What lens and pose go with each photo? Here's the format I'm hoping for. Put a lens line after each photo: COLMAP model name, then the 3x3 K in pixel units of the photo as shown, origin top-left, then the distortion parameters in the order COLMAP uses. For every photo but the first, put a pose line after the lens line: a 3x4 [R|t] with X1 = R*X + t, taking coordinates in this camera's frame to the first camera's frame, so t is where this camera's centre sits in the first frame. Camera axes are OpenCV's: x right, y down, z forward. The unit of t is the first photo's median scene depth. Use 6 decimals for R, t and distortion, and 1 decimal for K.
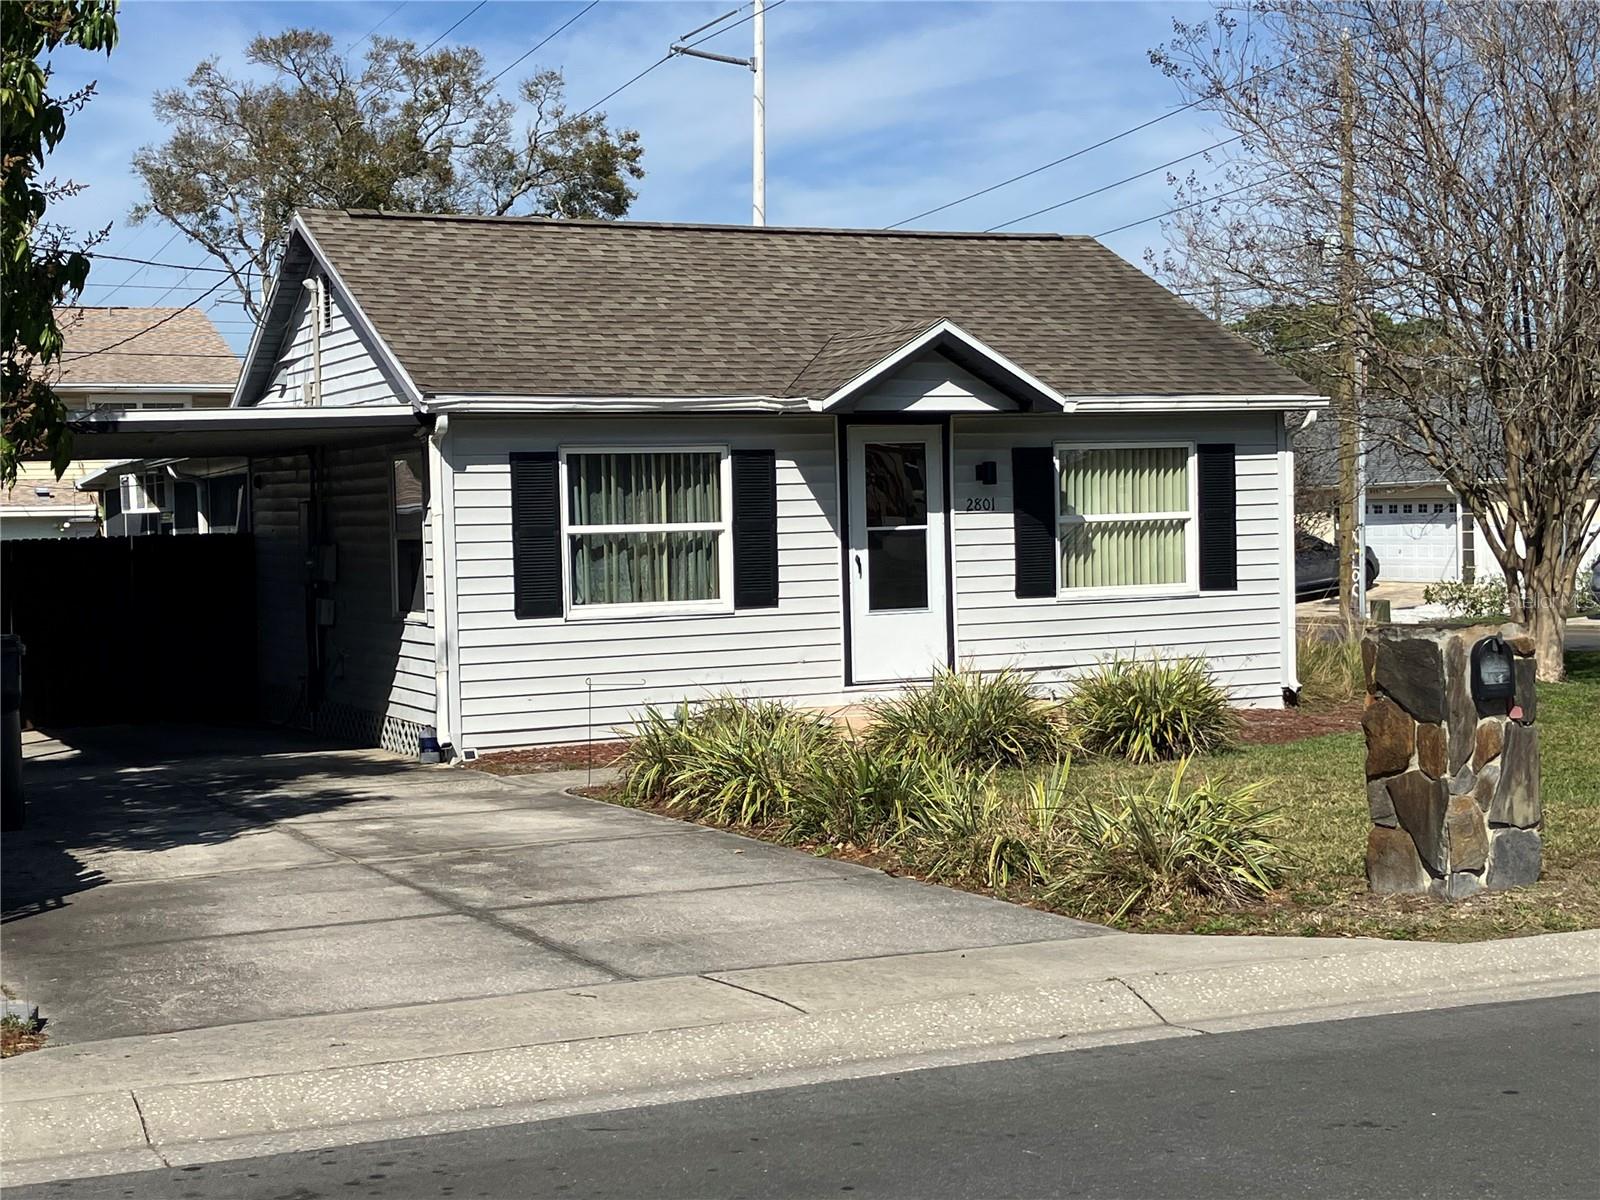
lens RADIAL K [[2355.6, 0, 774.7], [0, 2355.6, 603.2], [0, 0, 1]] dist [0.141305, -0.001503]
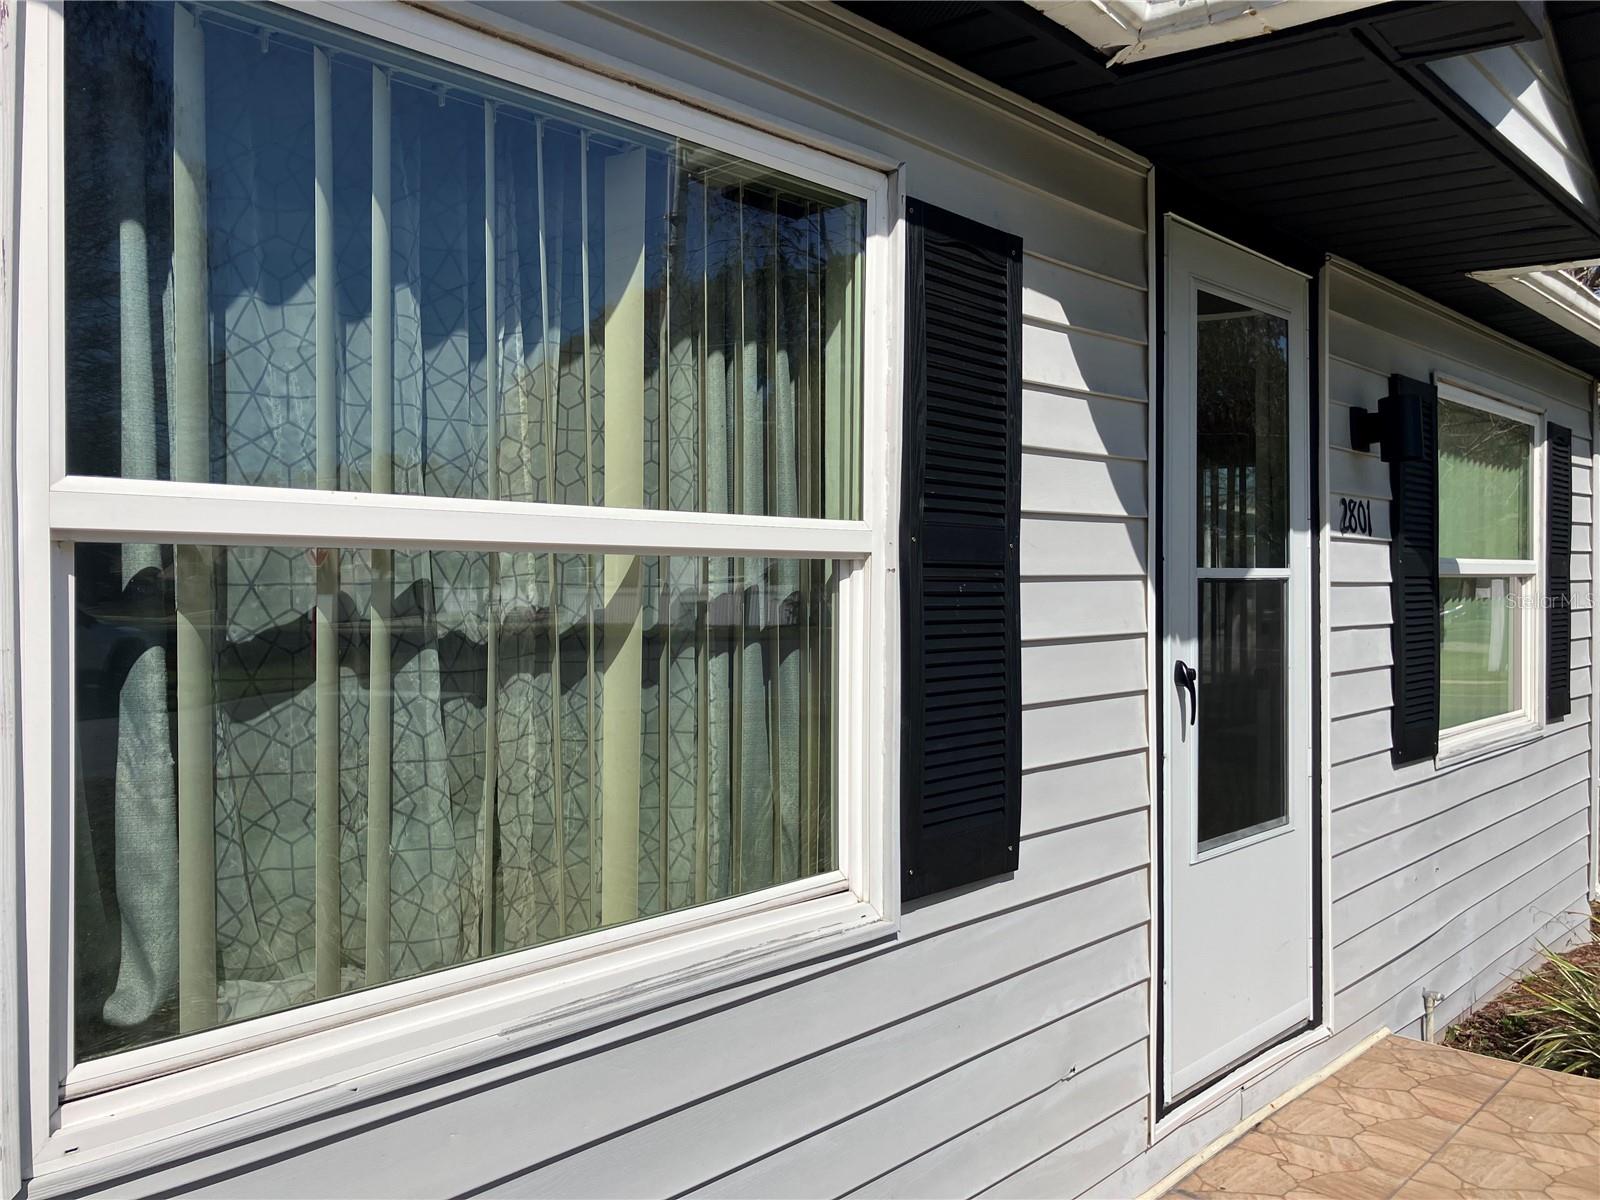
lens RADIAL K [[1314.7, 0, 769.9], [0, 1314.7, 581.5], [0, 0, 1]] dist [0.025889, -0.011455]
pose [[0.925238, 0.027020, 0.378424, -0.076222], [-0.011707, 0.999019, -0.042709, -0.023125], [-0.379207, 0.035086, 0.924647, 0.887351]]
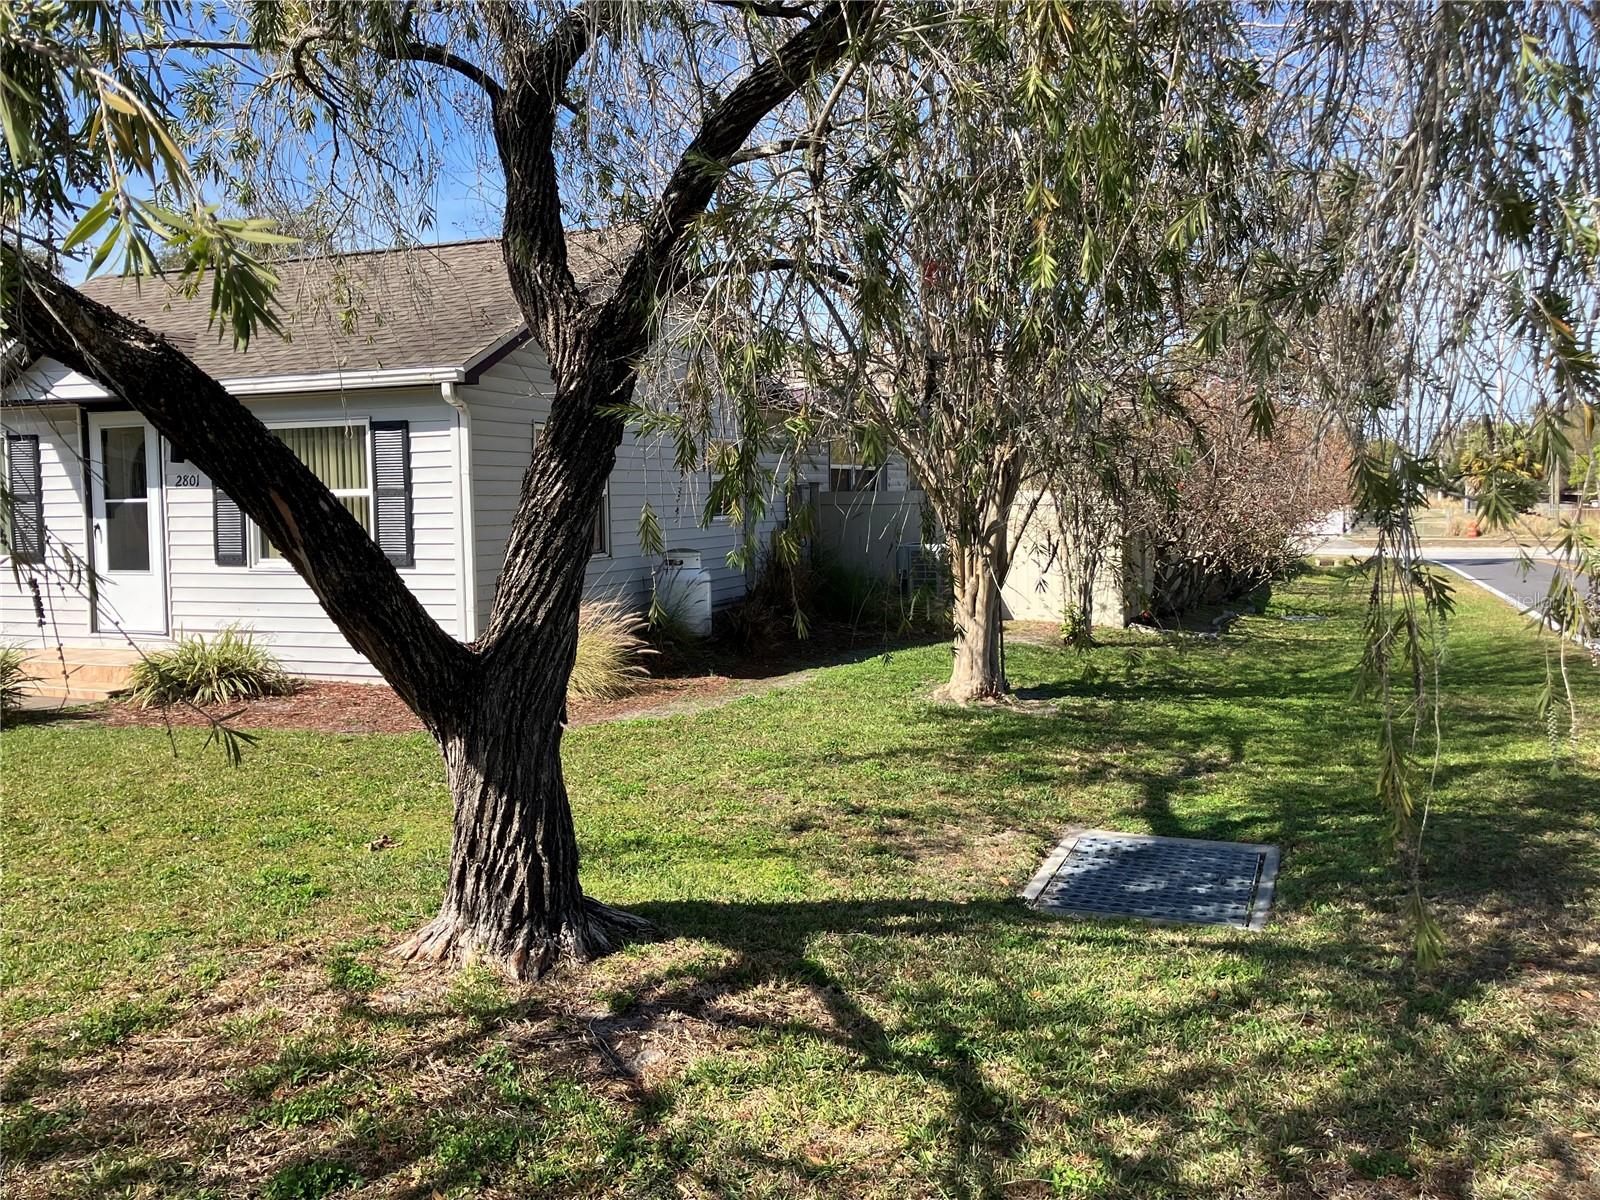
lens RADIAL K [[1406.1, 0, 800.0], [0, 1406.1, 600.0], [0, 0, 1]] dist [0.048220, -0.009110]
pose [[0.680073, 0.070653, -0.729732, 0.816299], [-0.026639, 0.997070, 0.071710, -0.043530], [0.732661, -0.029329, 0.679962, 0.790000]]
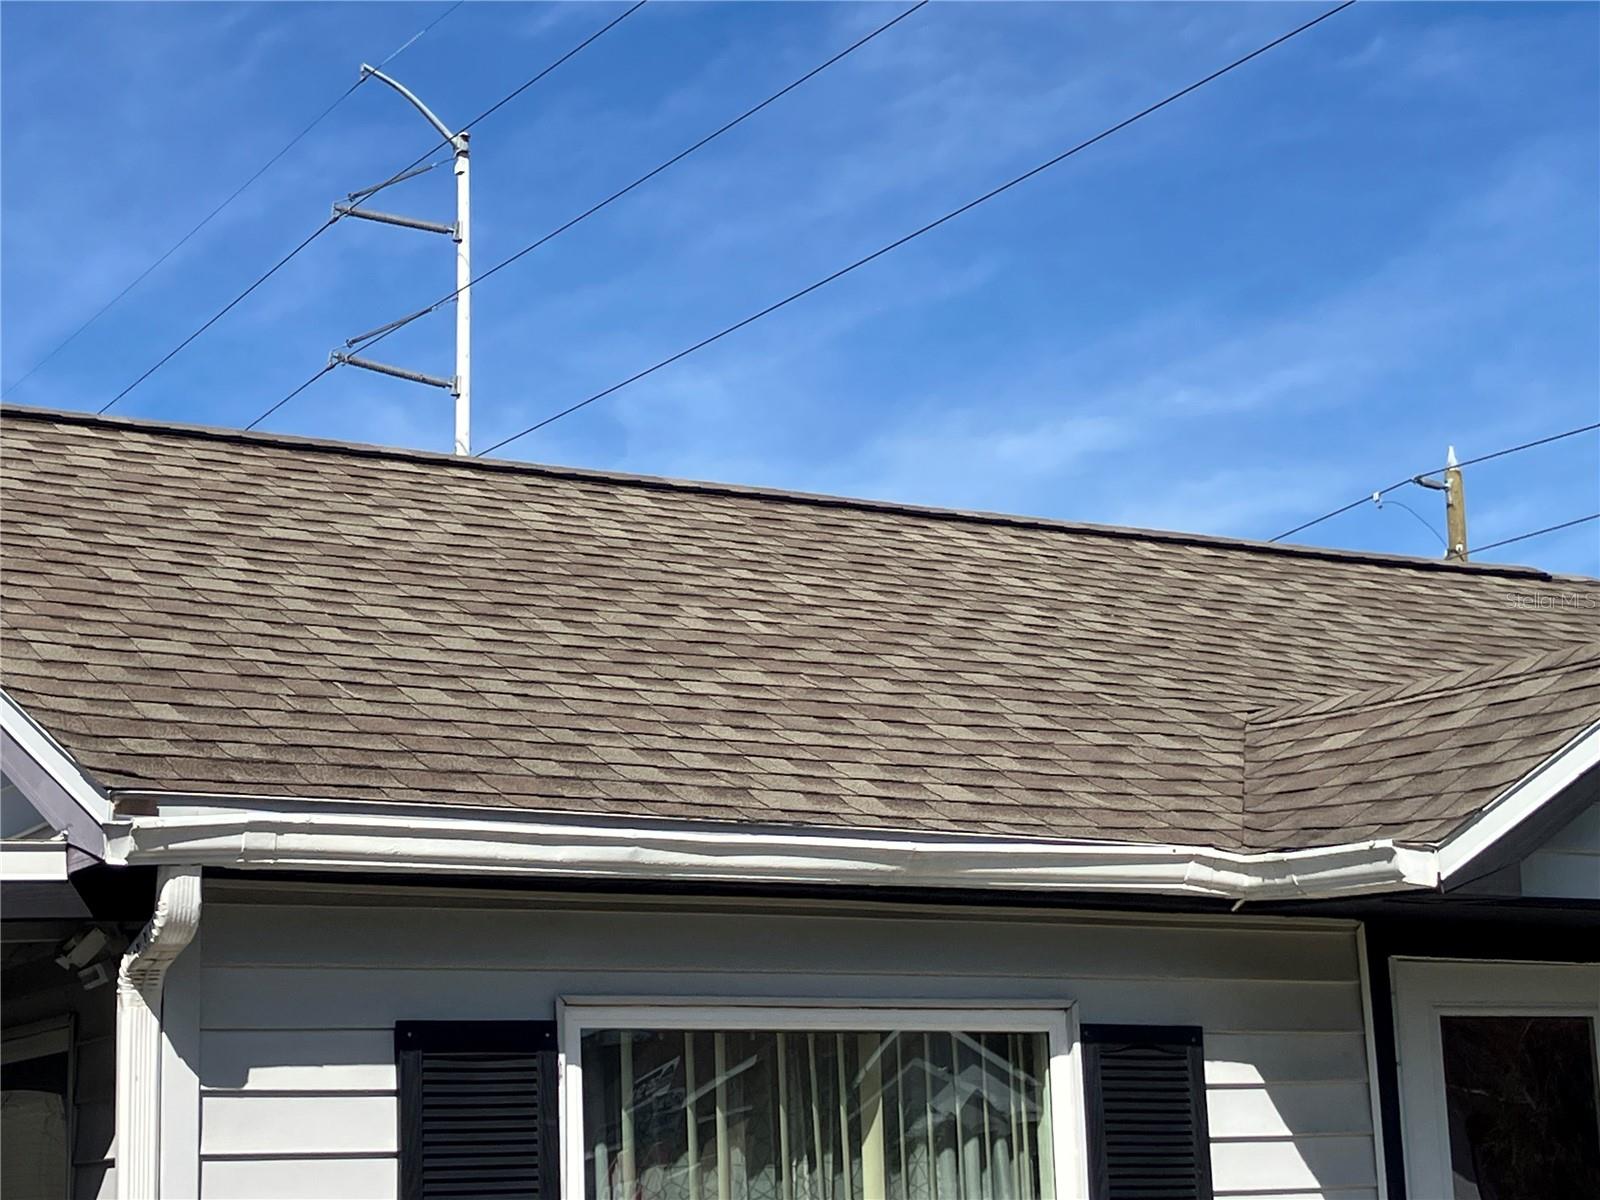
lens RADIAL K [[3156.7, 0, 736.5], [0, 3156.7, 594.0], [0, 0, 1]] dist [0.209381, -0.289265]
pose [[0.993955, 0.014838, 0.108777, -0.109159], [0.011185, 0.971982, -0.234789, -0.022381], [-0.109213, 0.234587, 0.965941, 0.586060]]
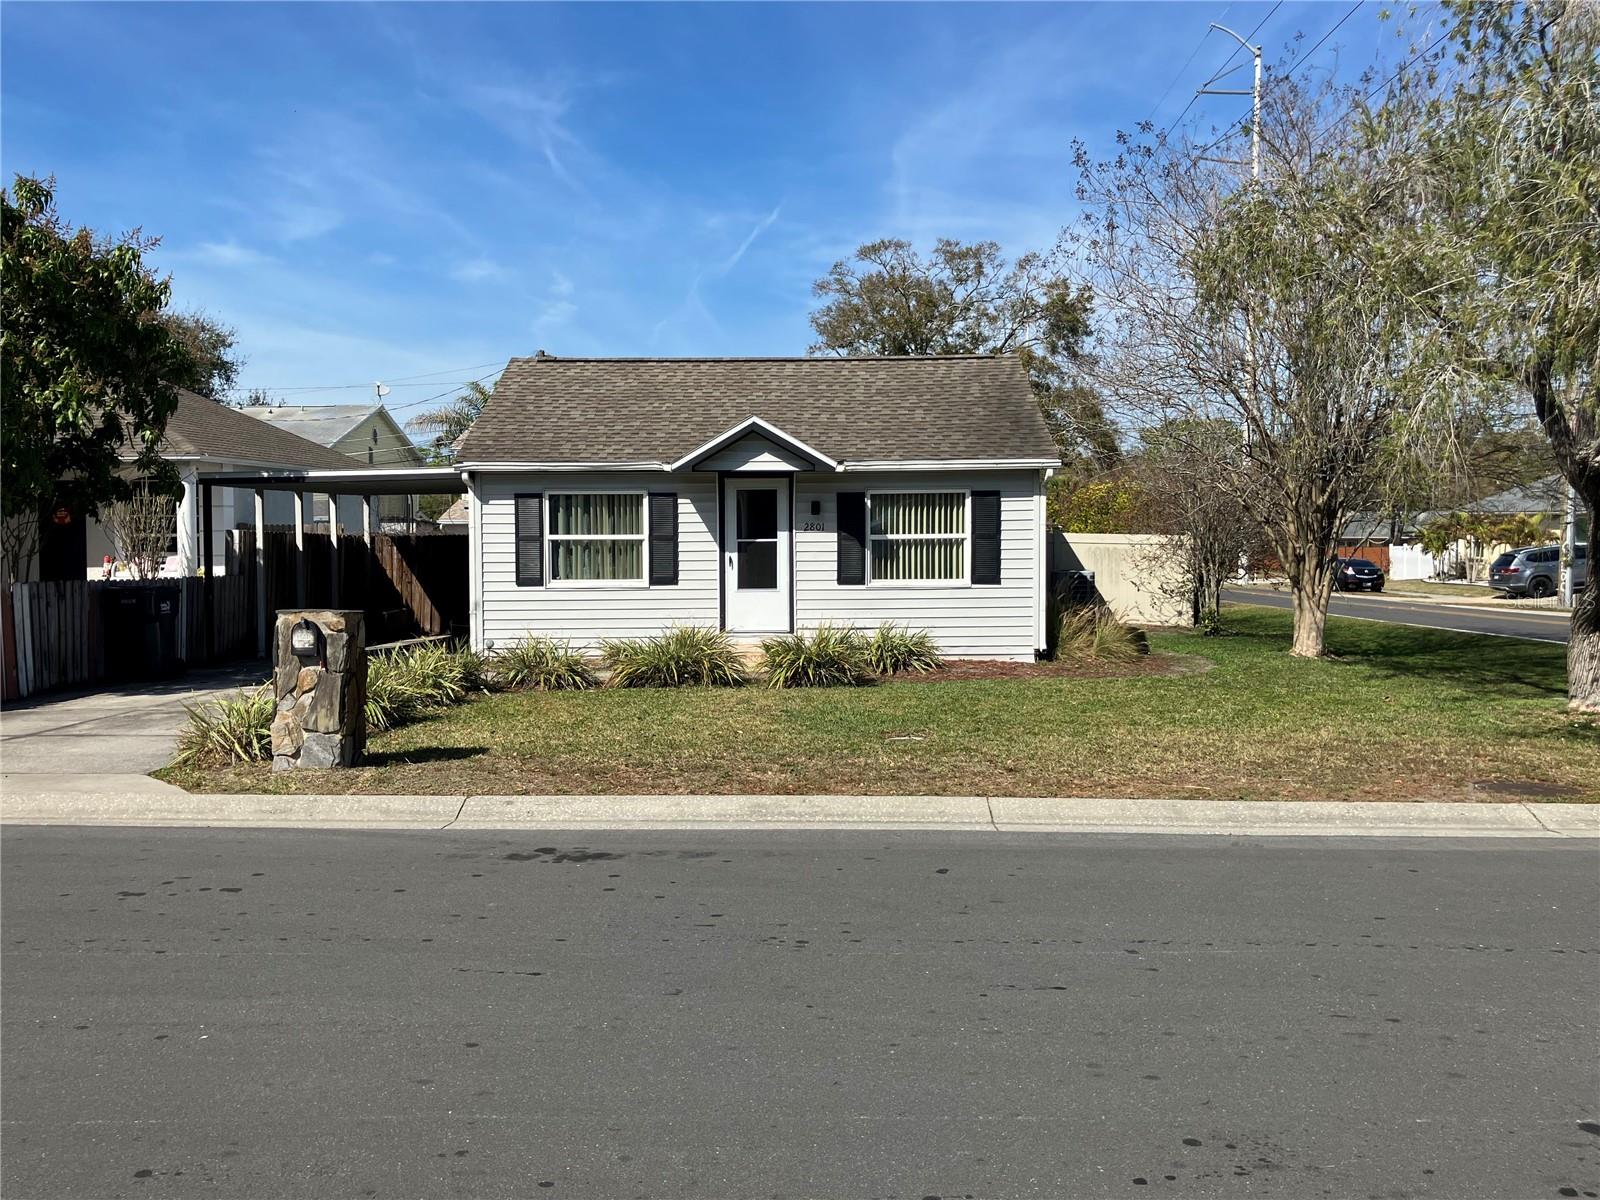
lens RADIAL K [[1406.1, 0, 800.0], [0, 1406.1, 600.0], [0, 0, 1]] dist [0.048220, -0.009110]
pose [[0.906129, 0.041522, -0.420960, 0.515065], [-0.032180, 0.999053, 0.029274, -0.020331], [0.421776, -0.012979, 0.906607, 0.114785]]
